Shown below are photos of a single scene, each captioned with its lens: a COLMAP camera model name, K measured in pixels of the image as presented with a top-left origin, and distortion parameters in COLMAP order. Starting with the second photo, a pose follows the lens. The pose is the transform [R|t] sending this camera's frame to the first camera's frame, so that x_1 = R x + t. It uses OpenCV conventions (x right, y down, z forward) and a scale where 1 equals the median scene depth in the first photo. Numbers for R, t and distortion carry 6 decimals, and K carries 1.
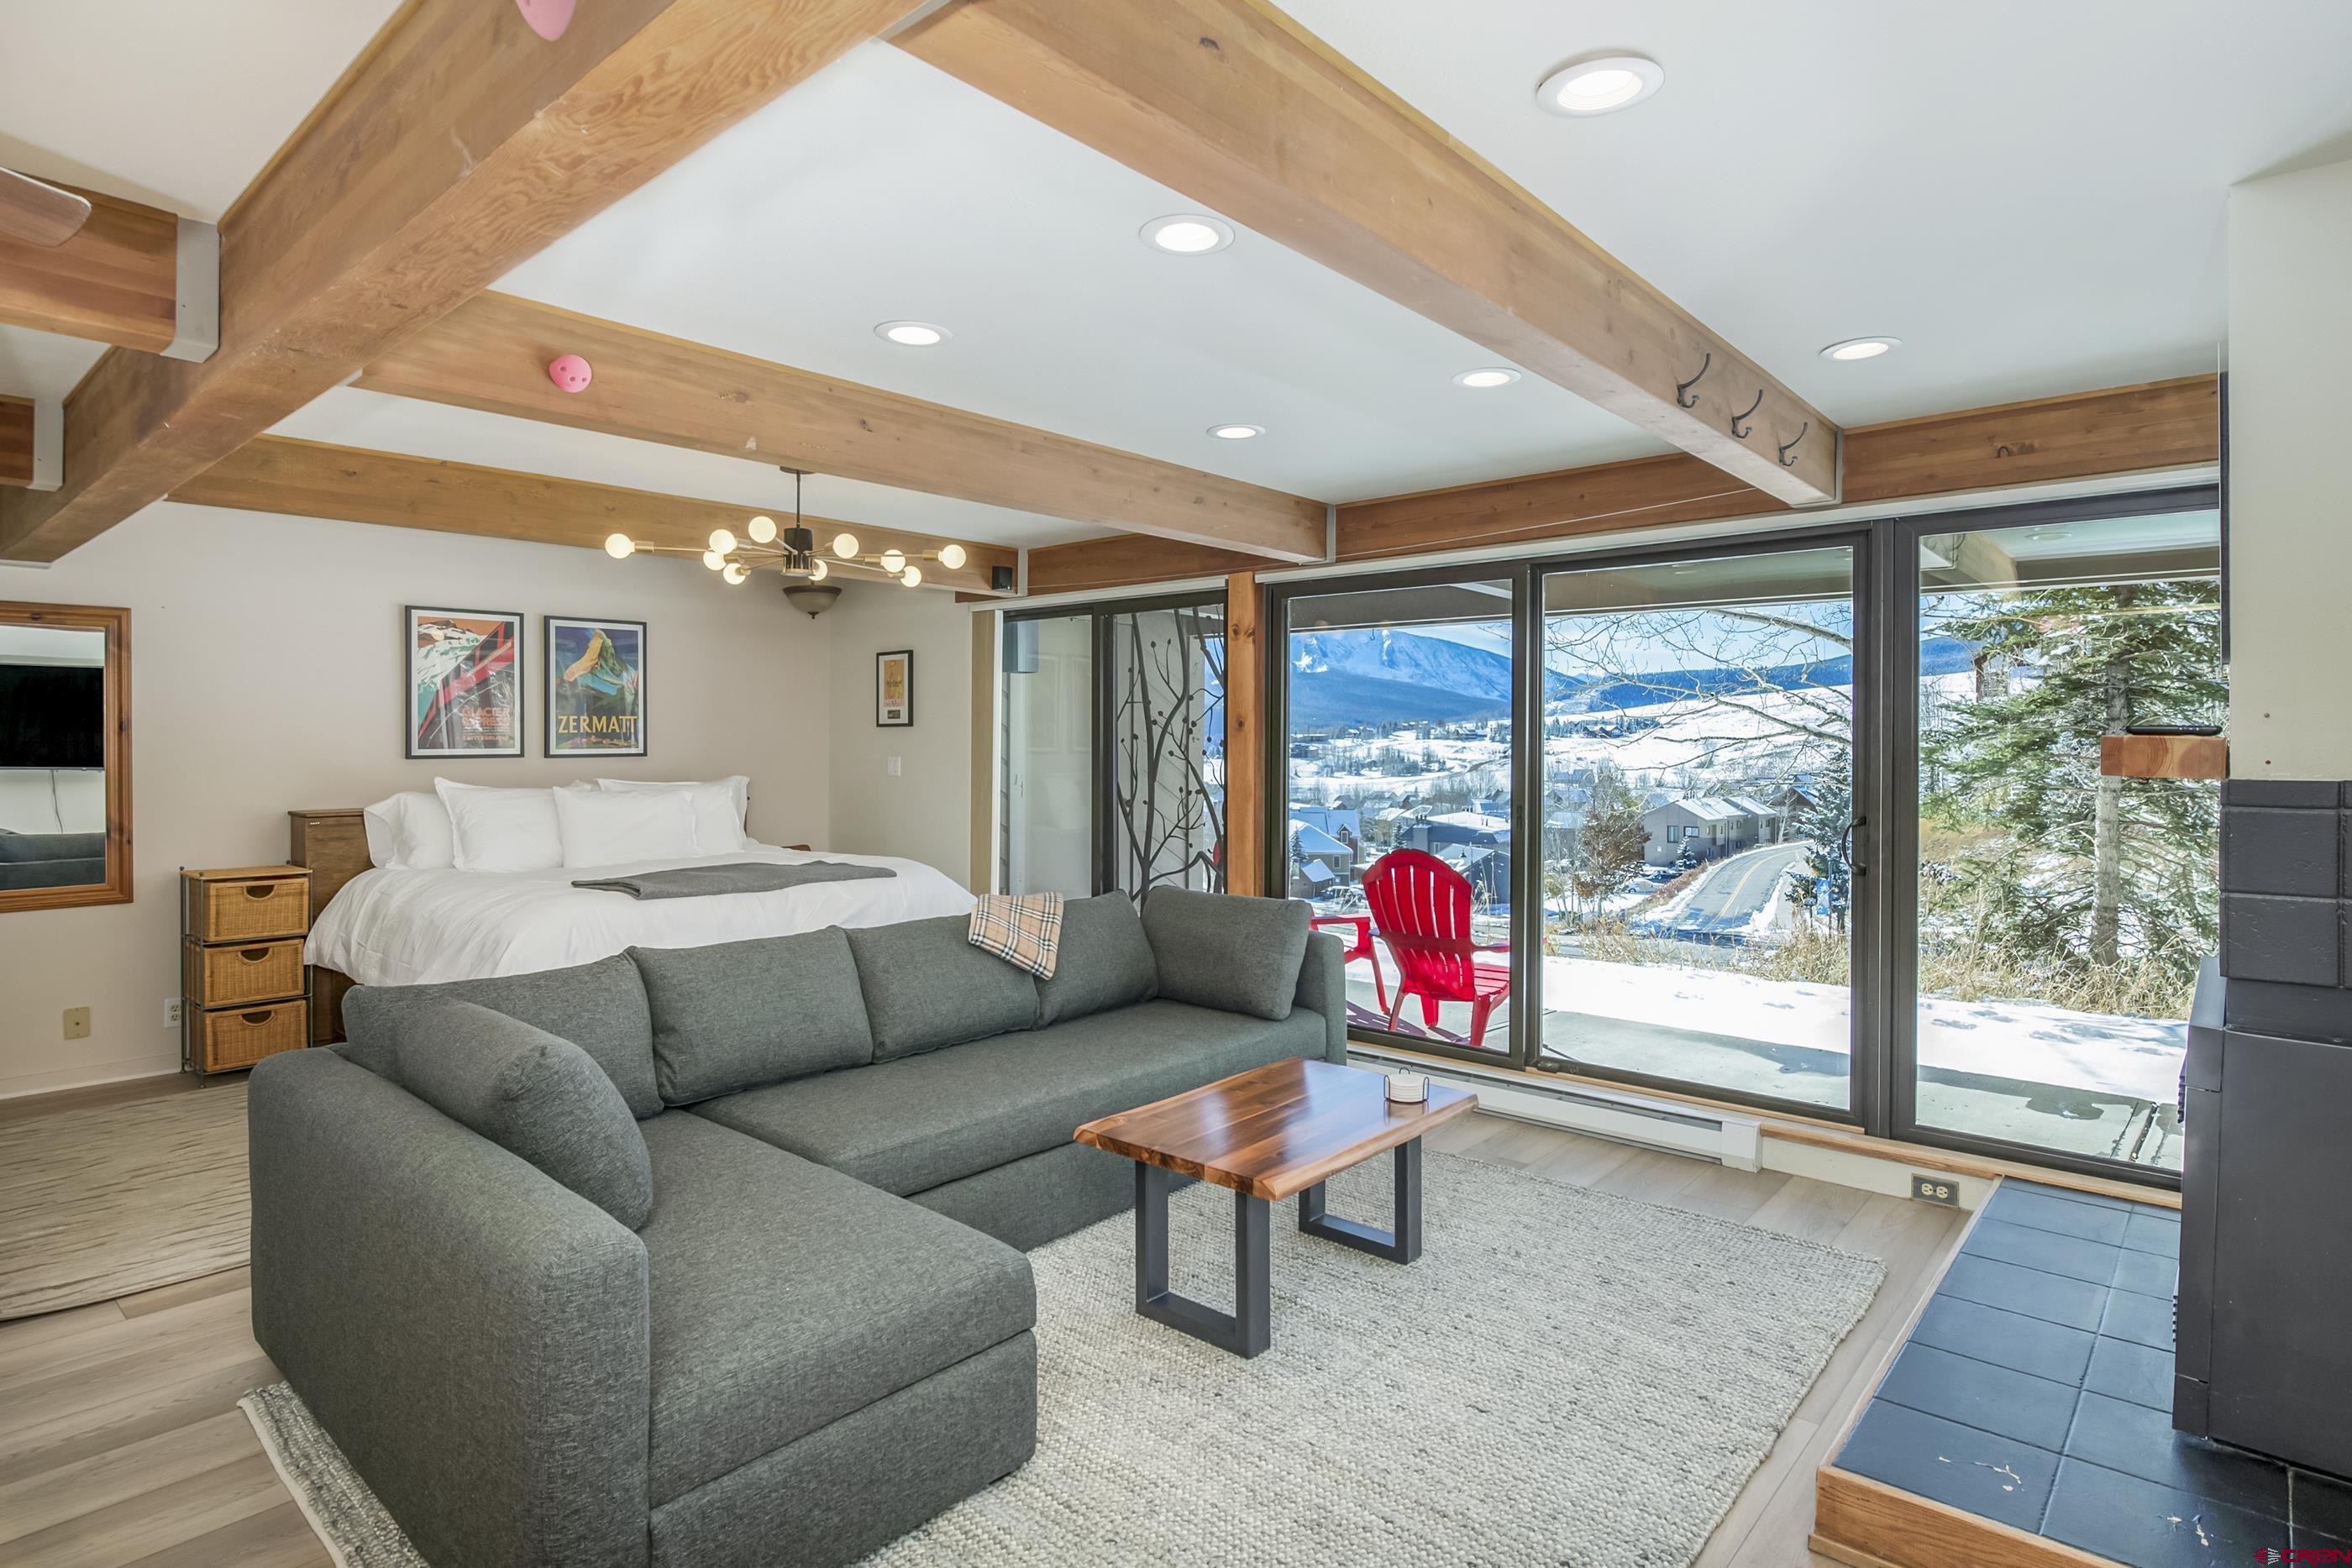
lens RADIAL K [[1246.6, 0, 1174.7], [0, 1246.6, 750.5], [0, 0, 1]] dist [-0.004395, -0.000724]
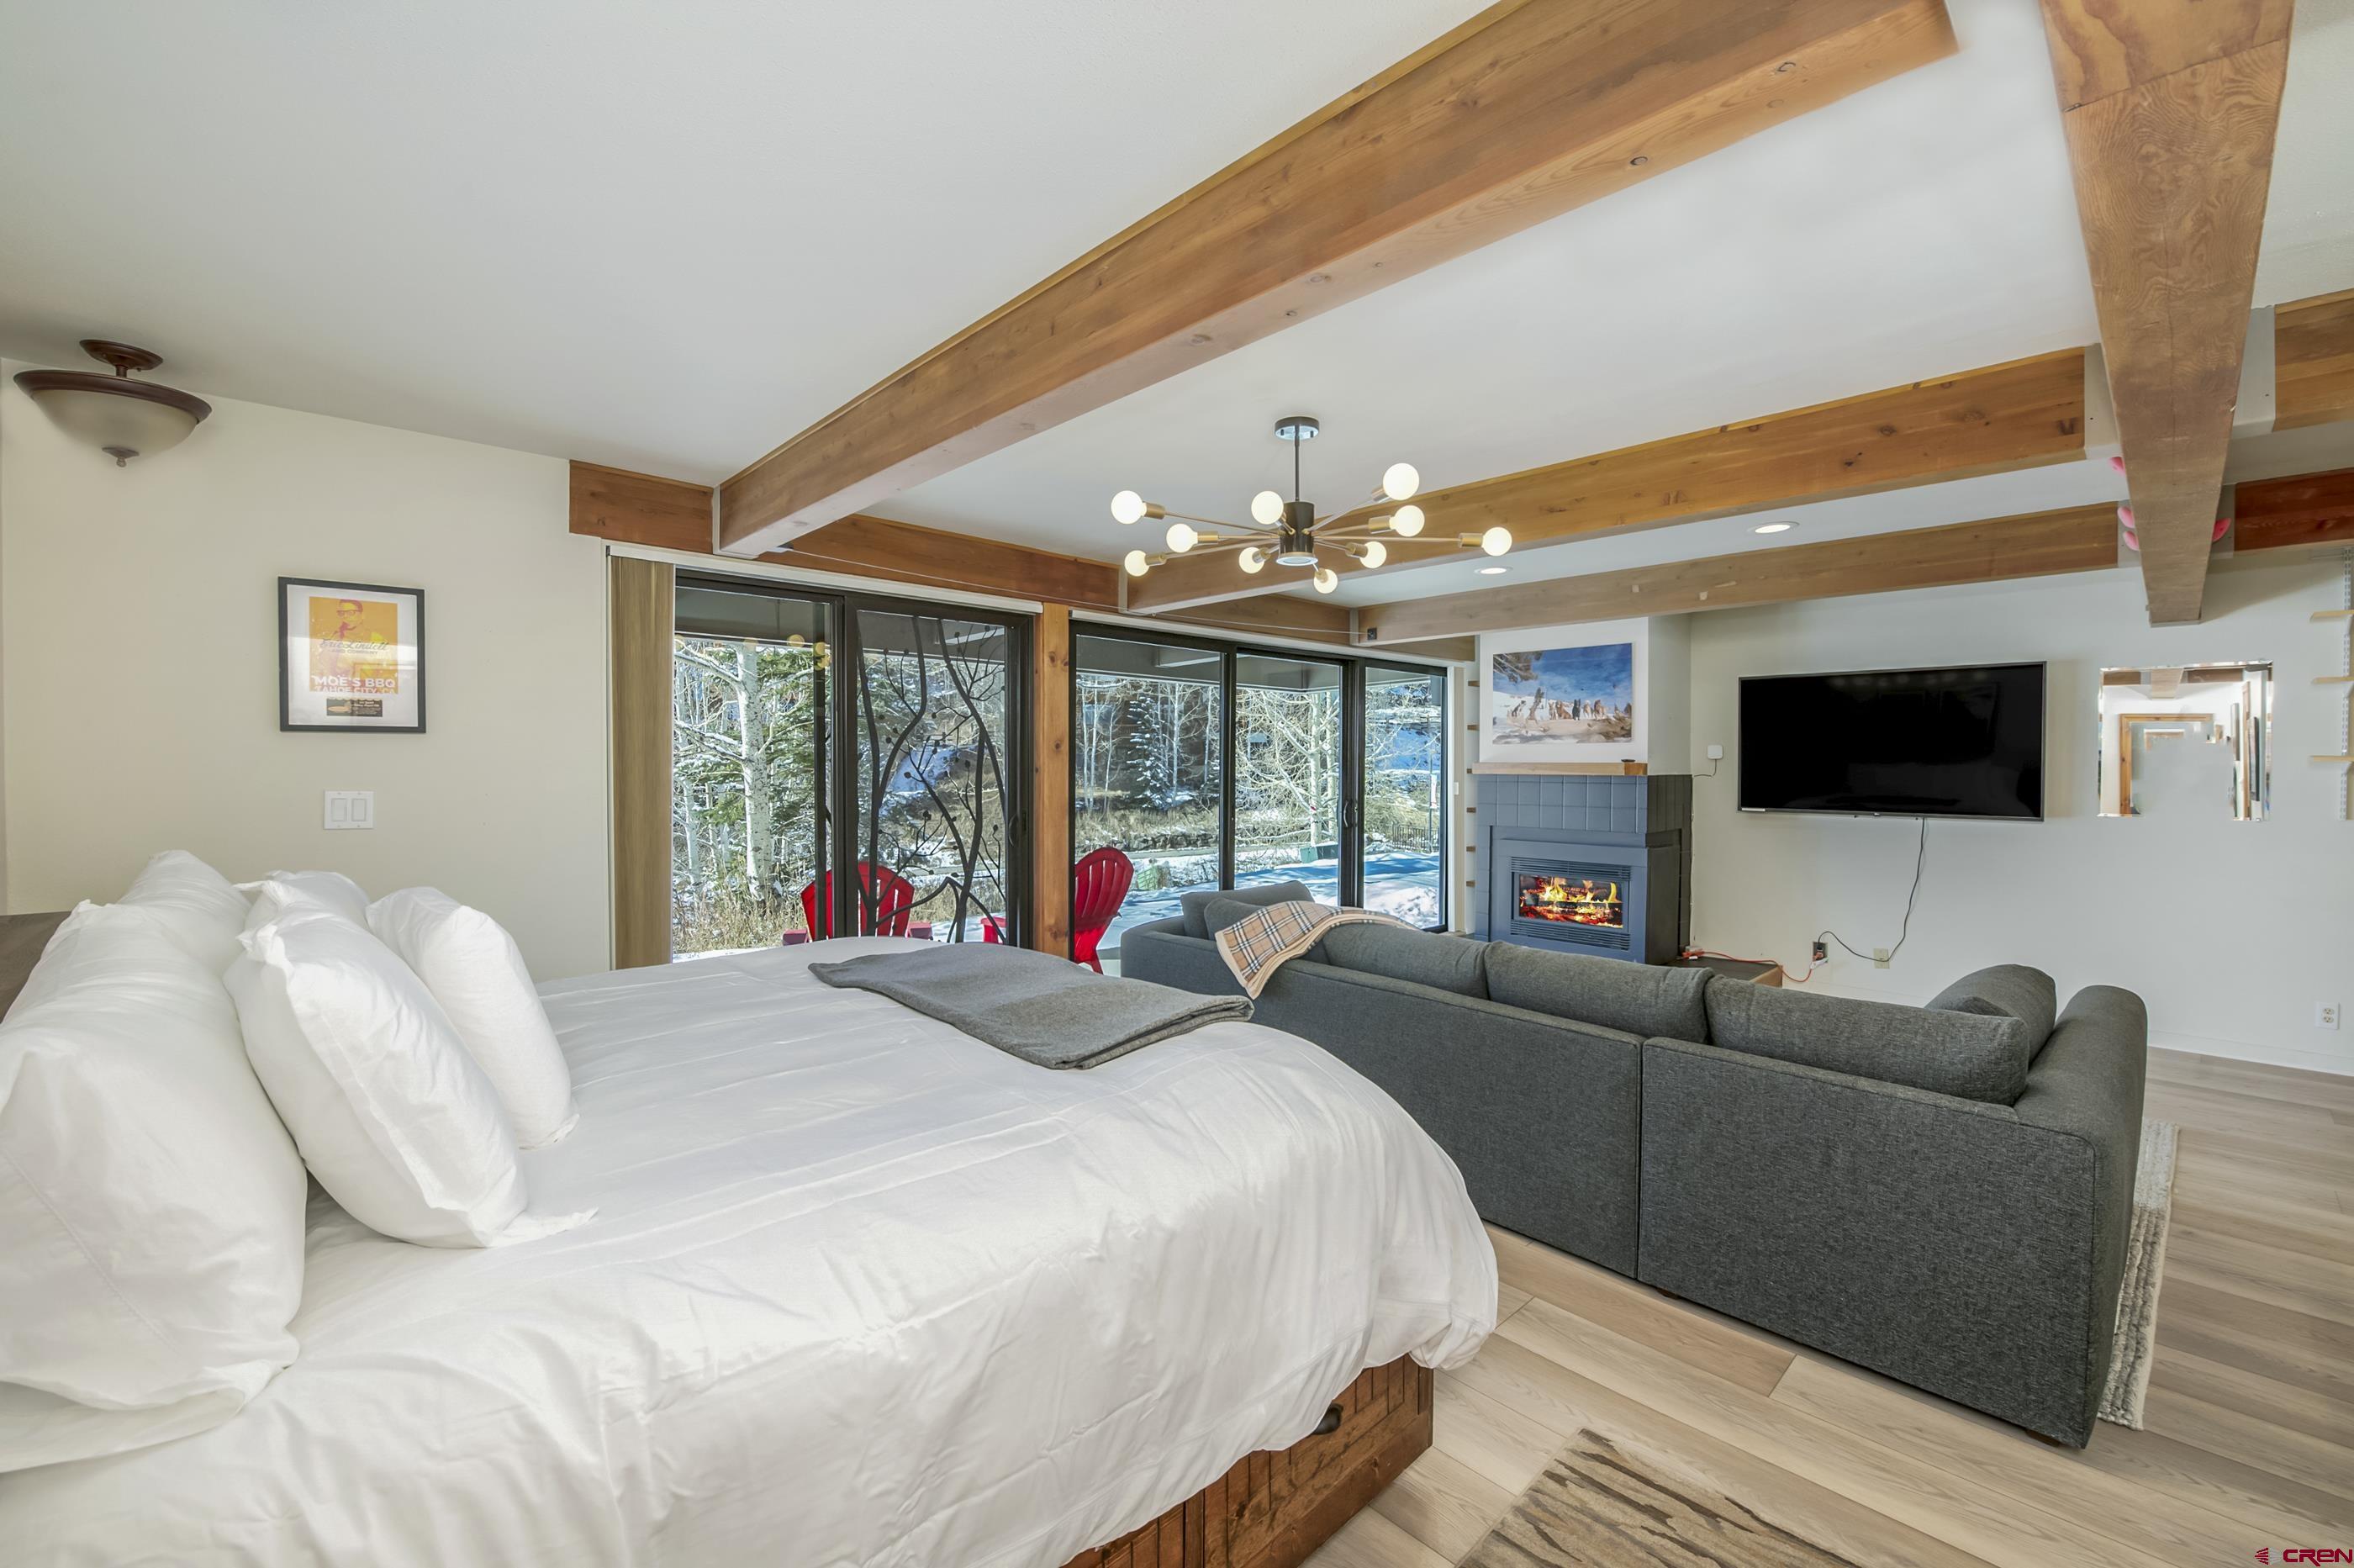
lens RADIAL K [[919.5, 0, 1177.0], [0, 919.5, 784.0], [0, 0, 1]] dist [-0.028033, -0.000106]
pose [[0.109594, -0.025170, 0.993658, -0.722815], [0.002488, 0.999683, 0.025048, -0.008230], [-0.993973, -0.000273, 0.109621, 0.810630]]
